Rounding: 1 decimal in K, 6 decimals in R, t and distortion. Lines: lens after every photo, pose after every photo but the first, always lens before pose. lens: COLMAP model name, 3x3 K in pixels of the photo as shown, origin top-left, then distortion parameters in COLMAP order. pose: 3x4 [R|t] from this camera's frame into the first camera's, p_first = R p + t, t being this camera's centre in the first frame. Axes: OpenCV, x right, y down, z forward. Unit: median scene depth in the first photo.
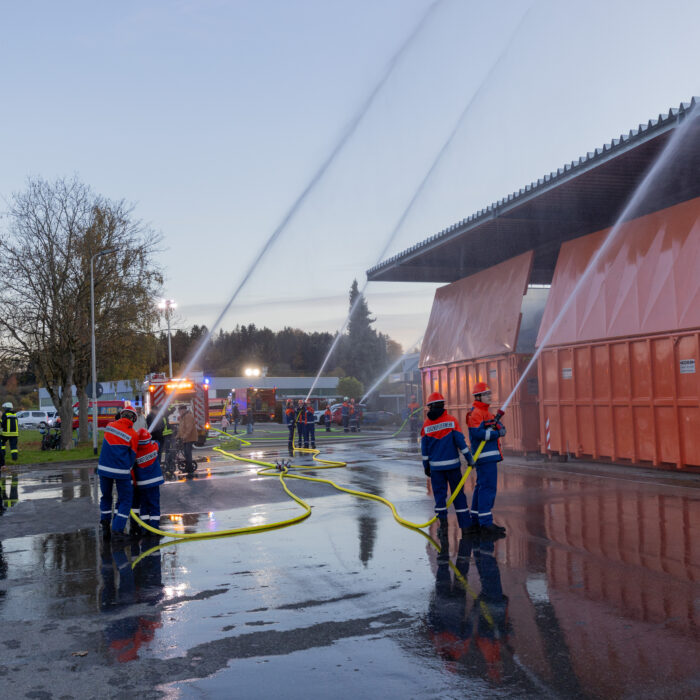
lens RADIAL K [[1020.1, 0, 349.9], [0, 1020.1, 348.9], [0, 0, 1]] dist [0.015445, 0.000000]
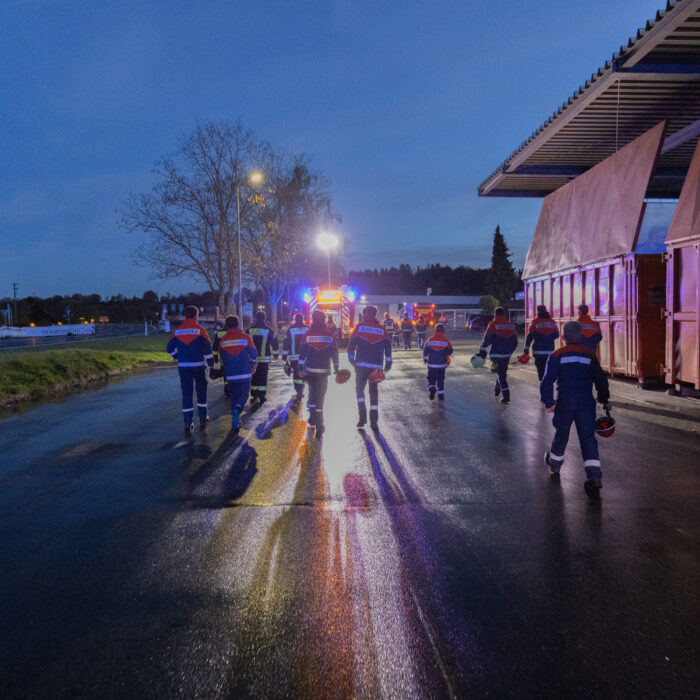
lens RADIAL K [[626.6, 0, 351.7], [0, 626.6, 347.3], [0, 0, 1]] dist [0.002754, -0.000537]
pose [[0.971597, 0.030488, -0.234669, 0.066532], [-0.005399, 0.994264, 0.106821, 0.025864], [0.236580, -0.102520, 0.966188, 0.479756]]
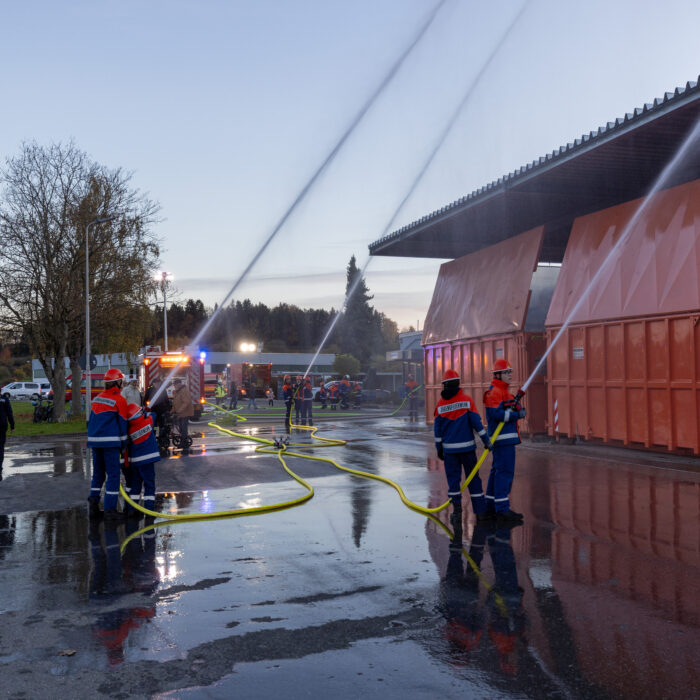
lens RADIAL K [[1020.1, 0, 350.2], [0, 1020.1, 352.4], [0, 0, 1]] dist [0.015445, 0.000000]
pose [[0.999809, 0.018609, 0.005954, -0.007847], [-0.018755, 0.999500, 0.025440, 0.002421], [-0.005478, -0.025547, 0.999659, 0.032465]]
